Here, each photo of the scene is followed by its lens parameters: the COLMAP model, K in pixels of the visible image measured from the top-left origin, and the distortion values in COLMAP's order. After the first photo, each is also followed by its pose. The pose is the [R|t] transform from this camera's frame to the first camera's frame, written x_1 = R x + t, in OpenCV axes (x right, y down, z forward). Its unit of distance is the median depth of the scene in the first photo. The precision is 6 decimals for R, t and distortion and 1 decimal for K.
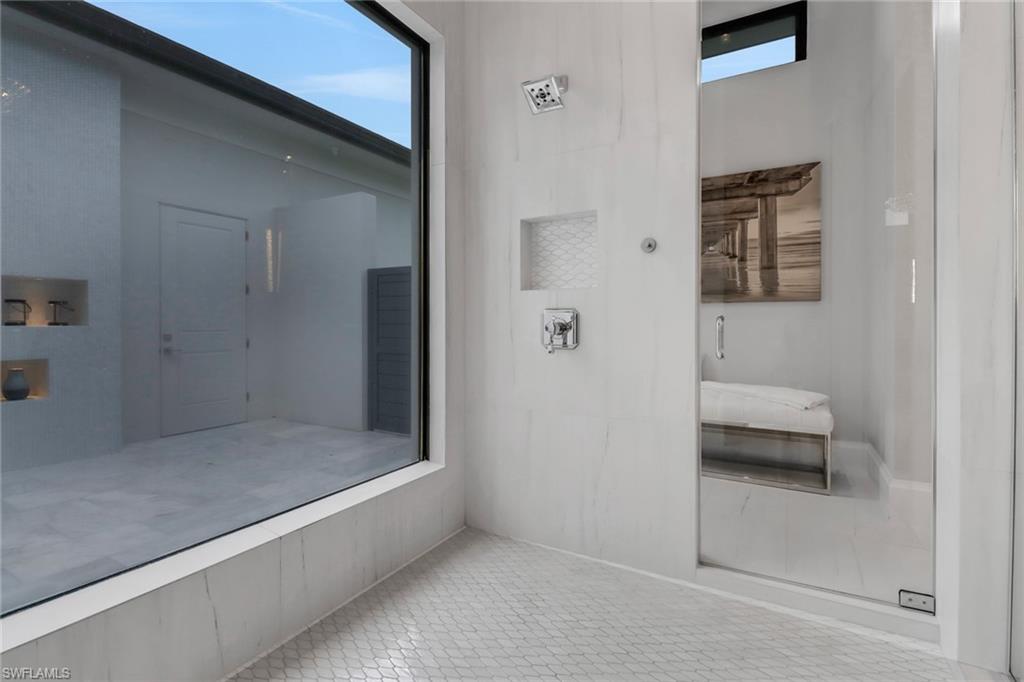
lens RADIAL K [[485.3, 0, 512.8], [0, 485.3, 332.7], [0, 0, 1]] dist [-0.002175, -0.000841]
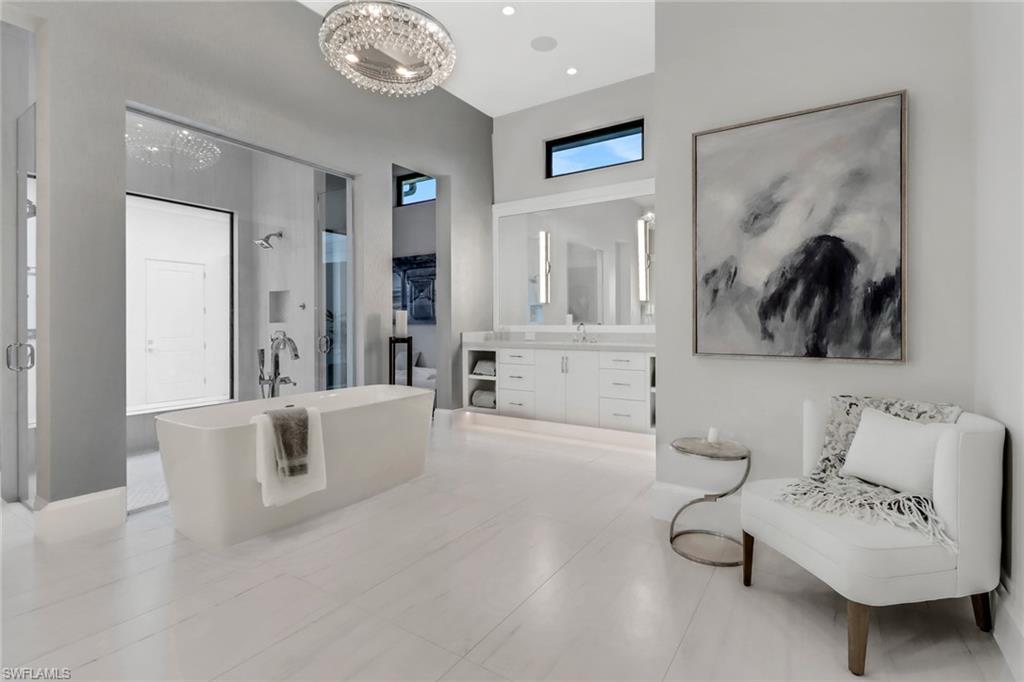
lens RADIAL K [[485.3, 0, 511.3], [0, 485.3, 330.2], [0, 0, 1]] dist [-0.002175, -0.000841]
pose [[0.998672, 0.000040, -0.051518, 0.858542], [-0.000540, 0.999953, -0.009694, -0.020960], [0.051515, 0.009709, 0.998625, -0.820285]]
